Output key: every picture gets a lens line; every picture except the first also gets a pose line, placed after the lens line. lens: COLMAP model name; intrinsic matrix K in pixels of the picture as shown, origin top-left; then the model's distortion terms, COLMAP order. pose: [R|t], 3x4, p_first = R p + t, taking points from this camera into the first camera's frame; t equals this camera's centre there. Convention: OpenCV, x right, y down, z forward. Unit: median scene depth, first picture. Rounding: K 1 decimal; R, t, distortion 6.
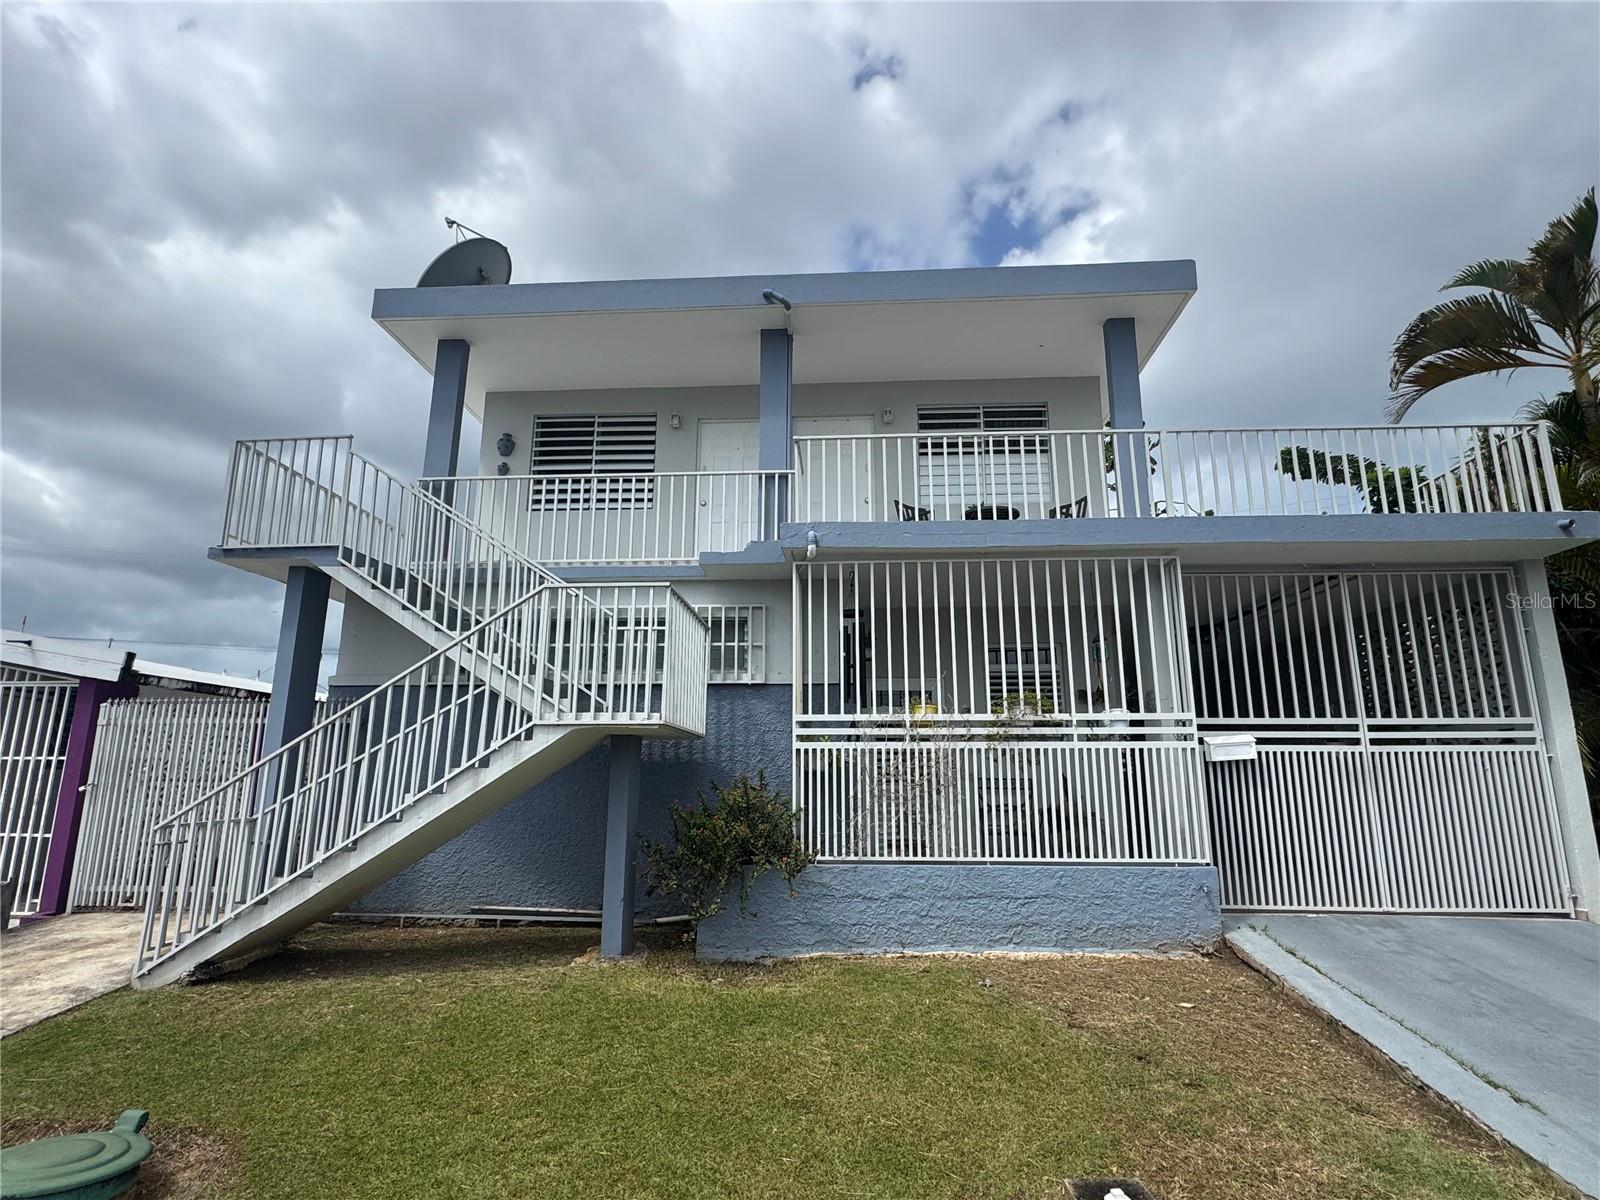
lens RADIAL K [[835.2, 0, 798.3], [0, 835.2, 602.3], [0, 0, 1]] dist [-0.002941, 0.000597]
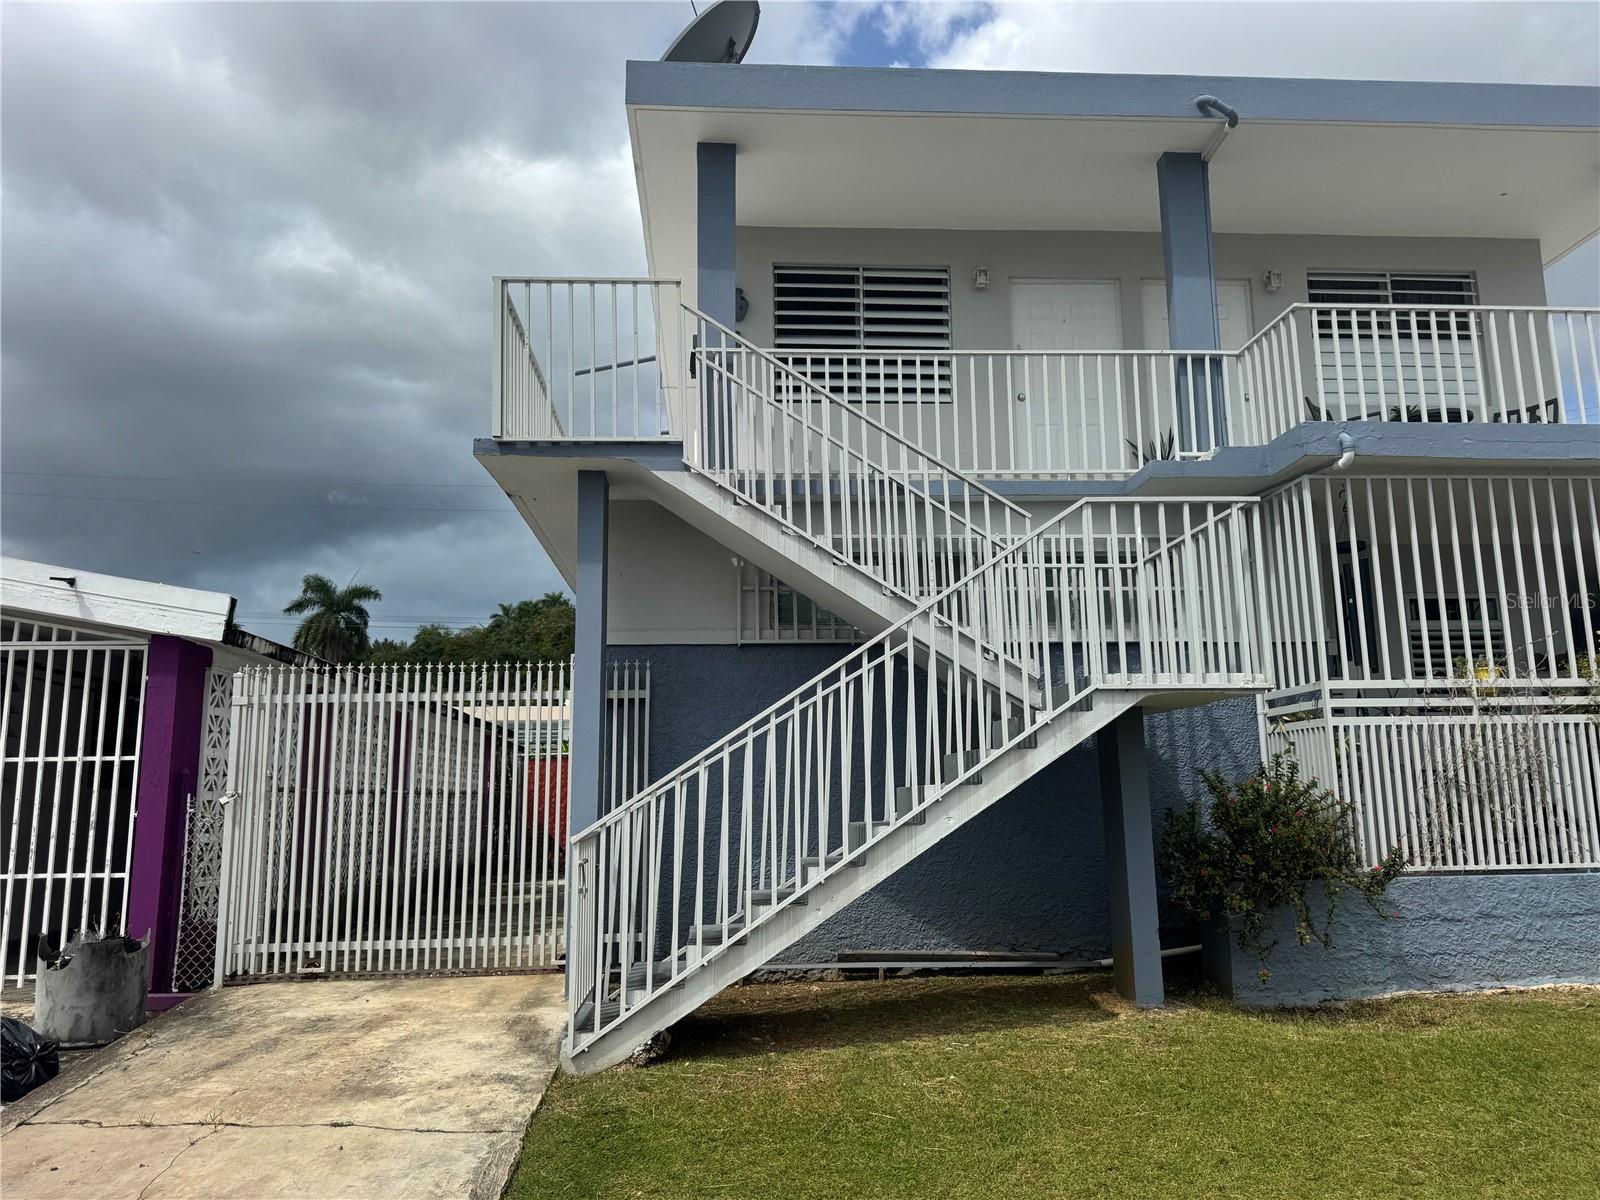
lens RADIAL K [[1168.2, 0, 792.4], [0, 1168.2, 604.2], [0, 0, 1]] dist [0.133292, -0.234886]
pose [[0.991569, 0.005033, 0.129482, -0.555756], [-0.010501, 0.999080, 0.041582, 0.024886], [-0.129154, -0.042591, 0.990710, 0.014781]]
